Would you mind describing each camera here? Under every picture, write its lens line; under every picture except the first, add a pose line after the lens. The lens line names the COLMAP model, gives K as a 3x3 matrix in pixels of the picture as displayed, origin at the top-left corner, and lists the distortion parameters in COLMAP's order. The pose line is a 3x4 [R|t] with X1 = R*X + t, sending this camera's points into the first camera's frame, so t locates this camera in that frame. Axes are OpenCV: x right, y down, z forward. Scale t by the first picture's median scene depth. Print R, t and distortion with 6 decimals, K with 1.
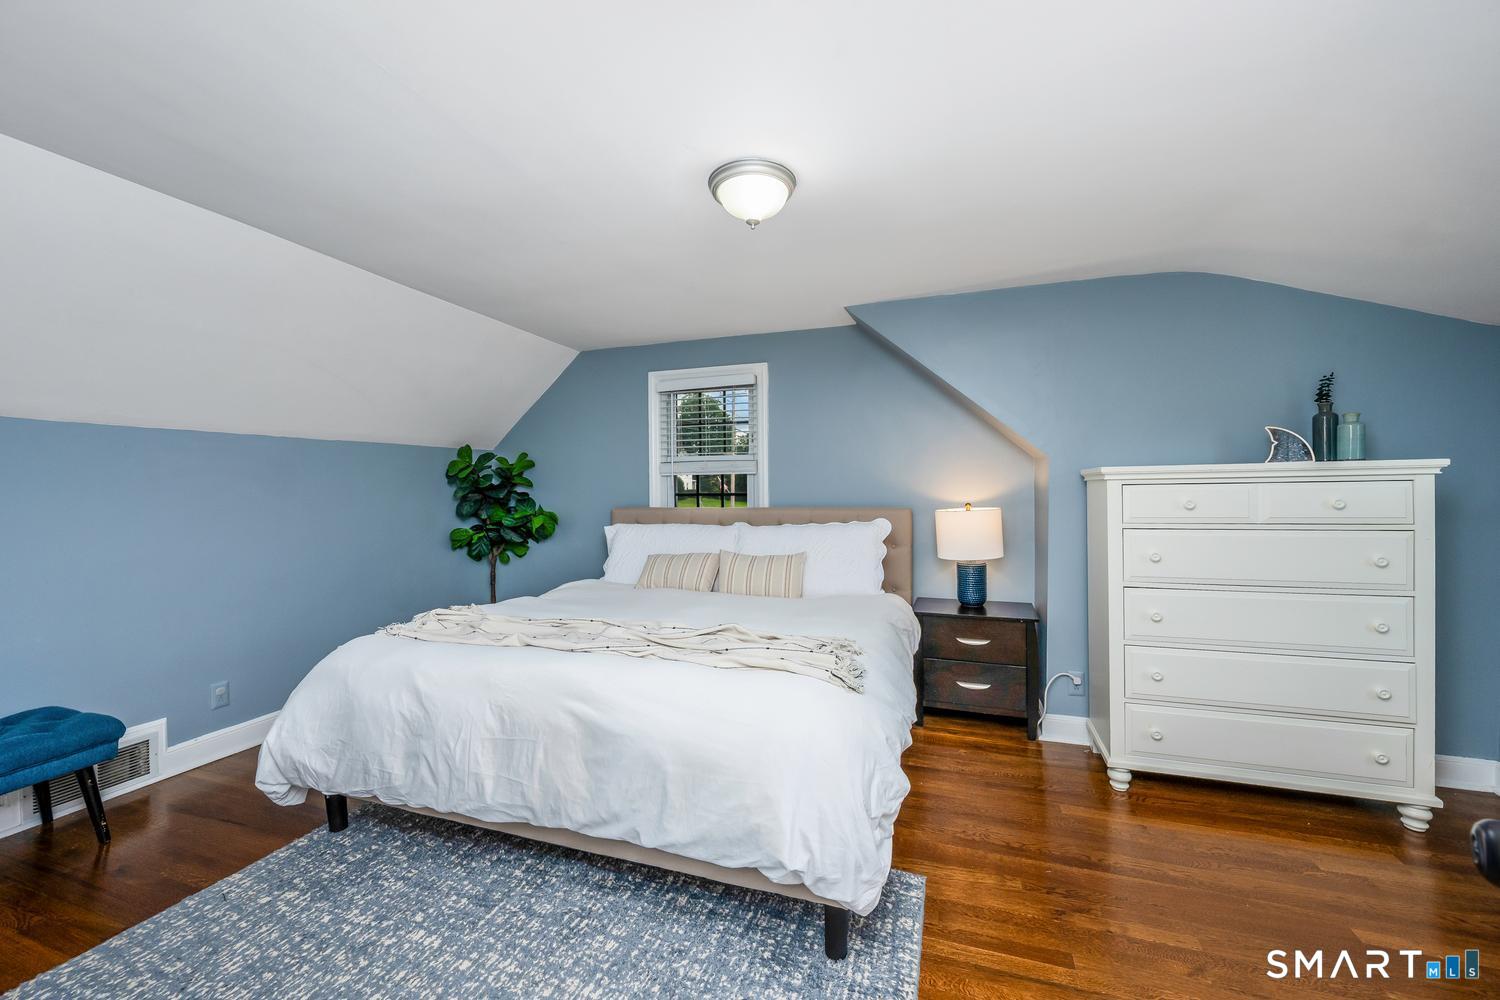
lens RADIAL K [[596.0, 0, 755.7], [0, 596.0, 498.0], [0, 0, 1]] dist [-0.000100, -0.000133]
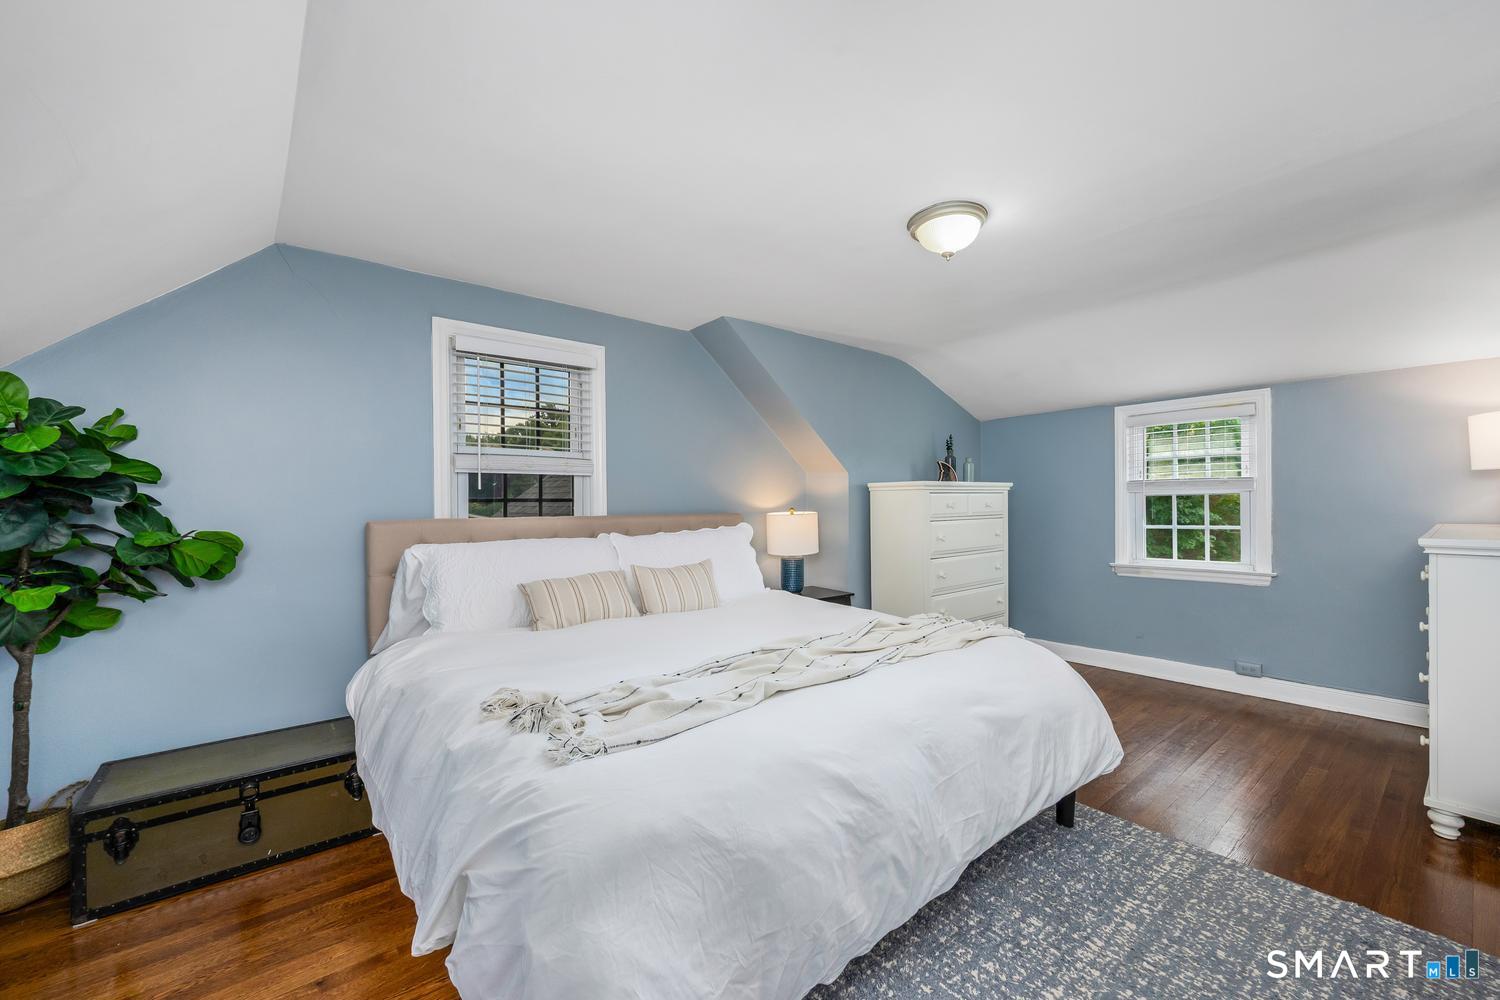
lens RADIAL K [[596.0, 0, 754.8], [0, 596.0, 499.1], [0, 0, 1]] dist [-0.000100, -0.000133]
pose [[0.513985, 0.010677, 0.857733, -0.609768], [0.012204, 0.999730, -0.019757, 0.012358], [-0.857712, 0.020622, 0.513716, 0.378568]]
